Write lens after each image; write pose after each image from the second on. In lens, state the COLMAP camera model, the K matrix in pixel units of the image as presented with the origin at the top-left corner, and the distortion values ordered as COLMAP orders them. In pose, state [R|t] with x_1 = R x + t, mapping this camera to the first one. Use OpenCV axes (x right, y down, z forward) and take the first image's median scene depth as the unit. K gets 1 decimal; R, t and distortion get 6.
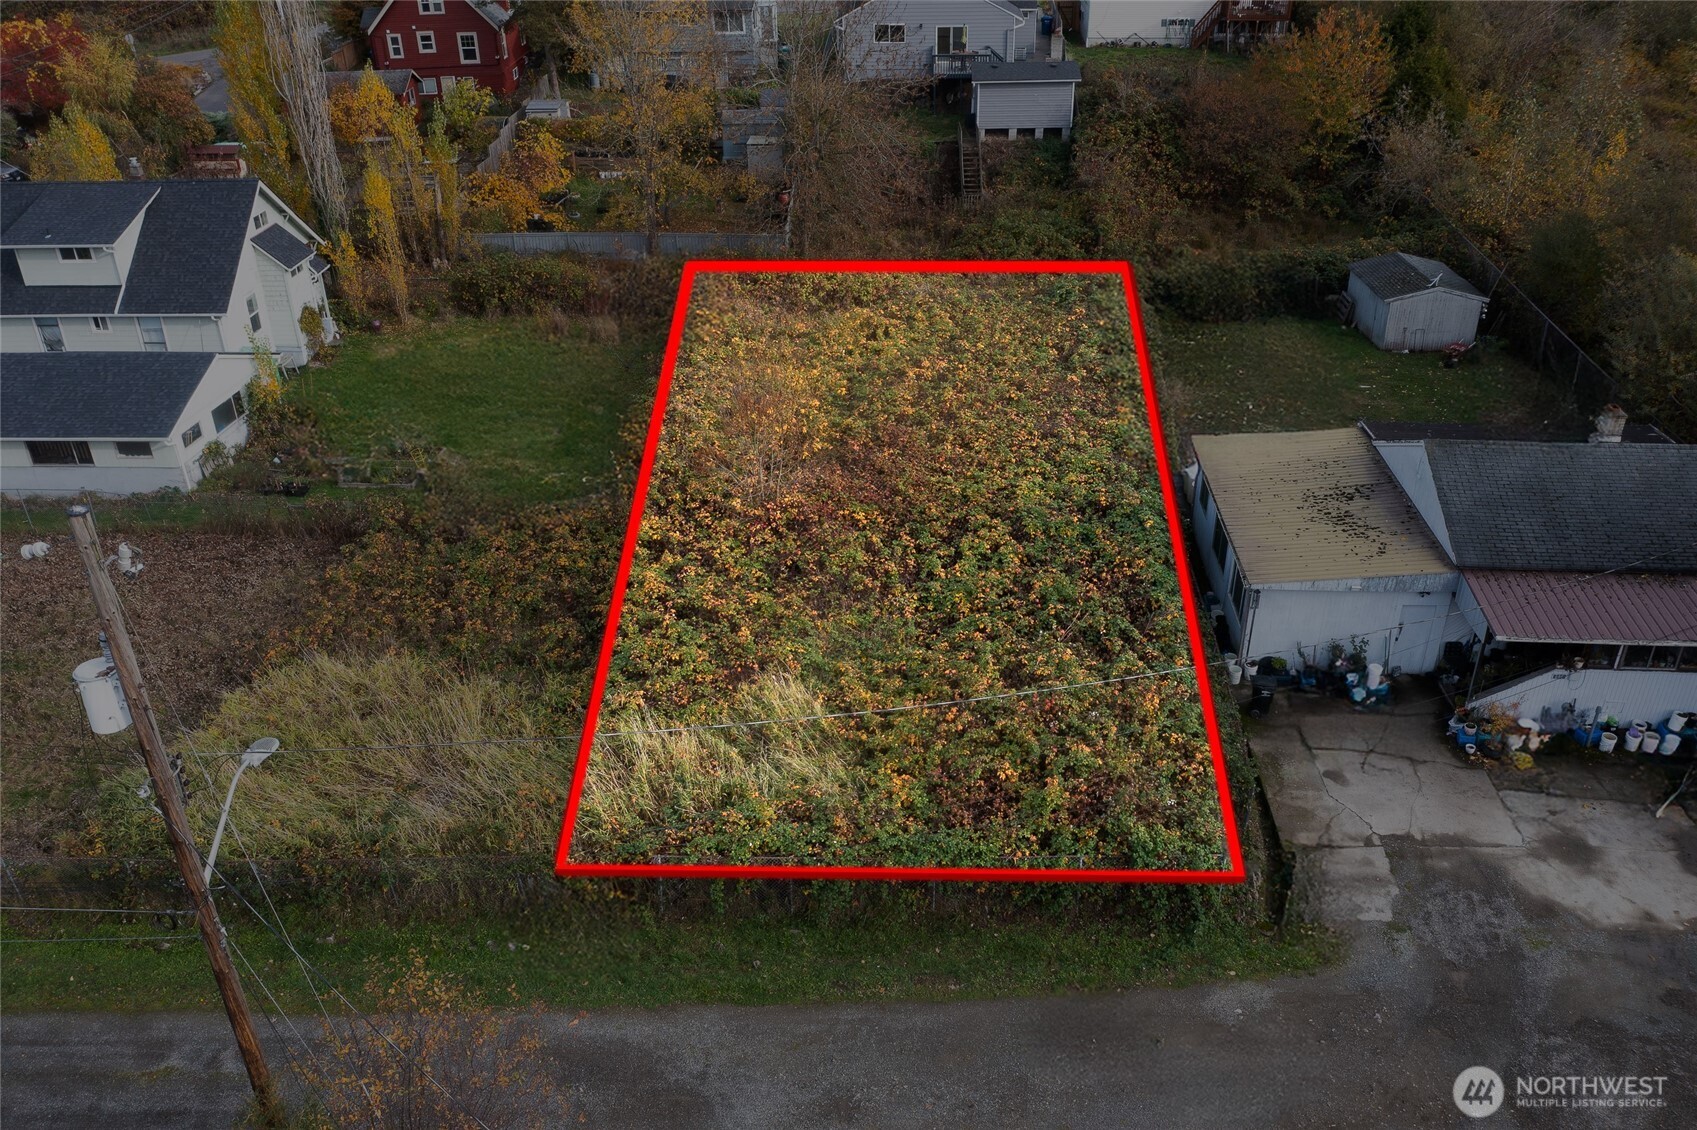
lens RADIAL K [[1331.5, 0, 848.5], [0, 1331.5, 565.0], [0, 0, 1]] dist [-0.026390, 0.011600]
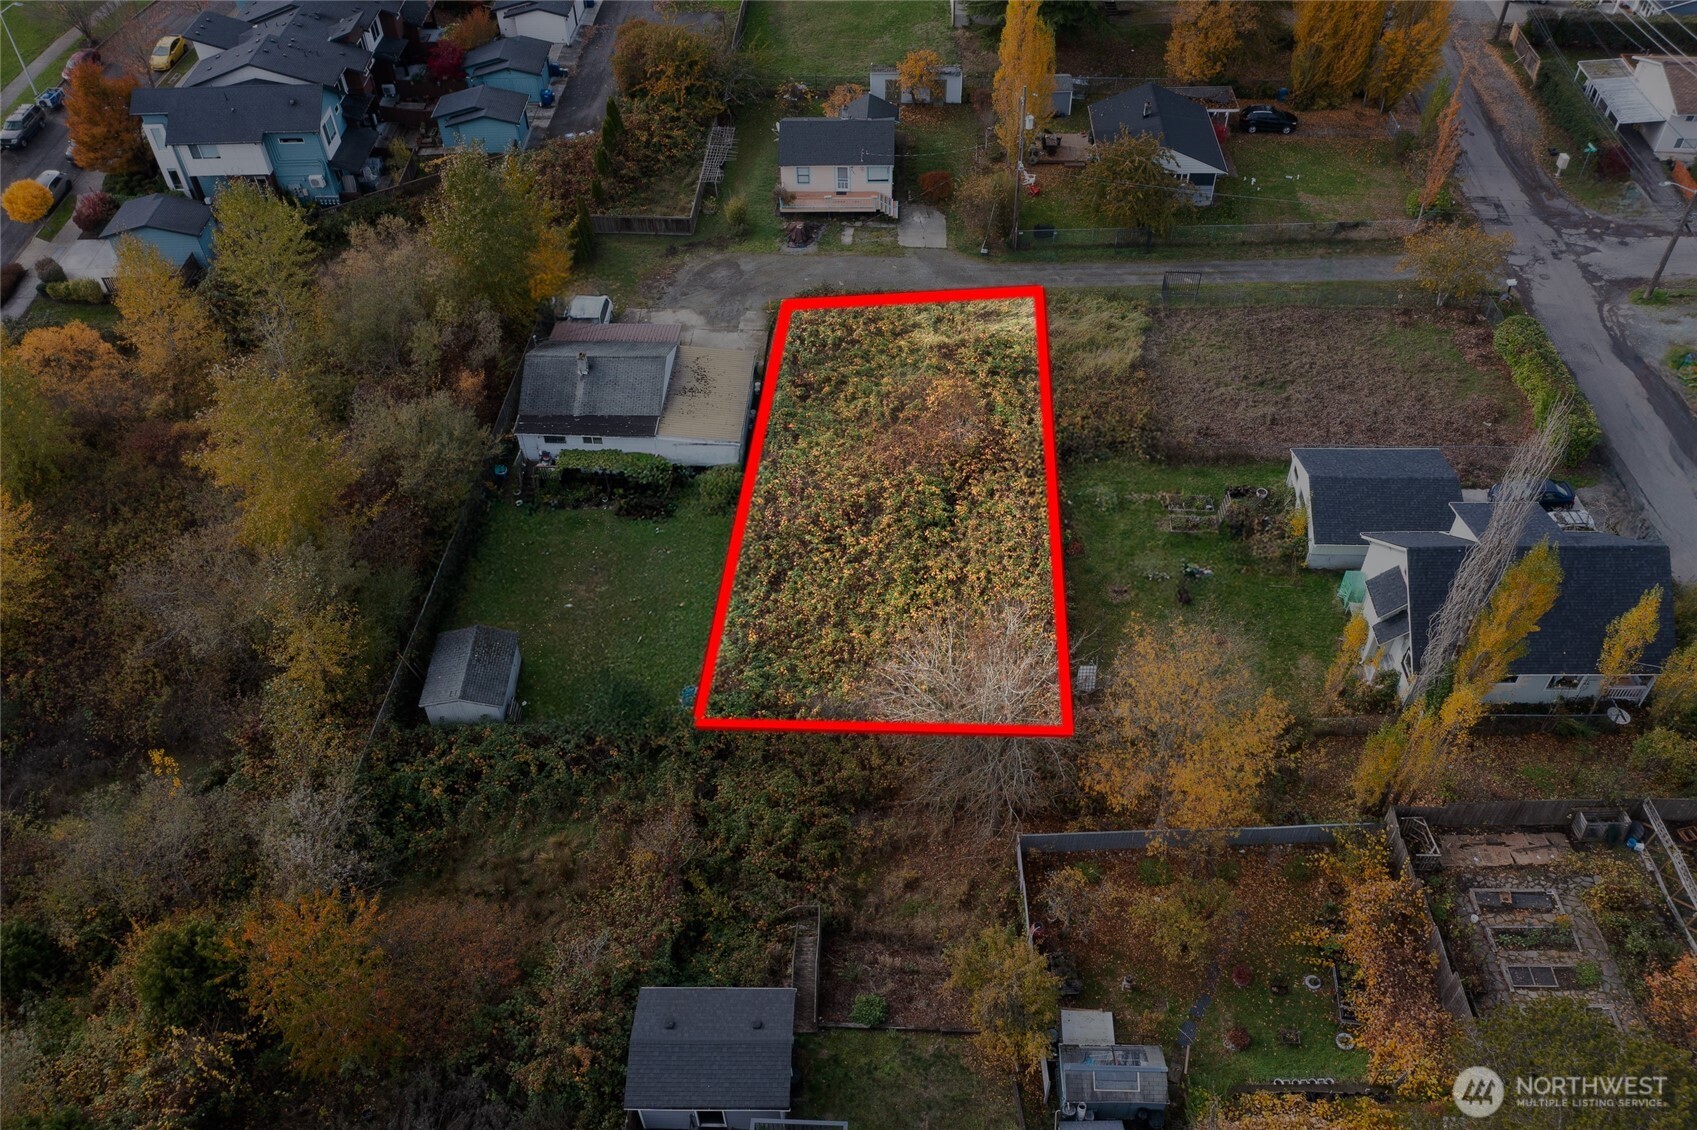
lens RADIAL K [[1331.5, 0, 848.5], [0, 1331.5, 565.0], [0, 0, 1]] dist [-0.026390, 0.011600]
pose [[-0.999159, 0.039329, 0.011630, 0.069970], [0.021726, 0.267071, 0.963432, -1.578853], [0.034785, 0.962874, -0.267700, 1.398537]]
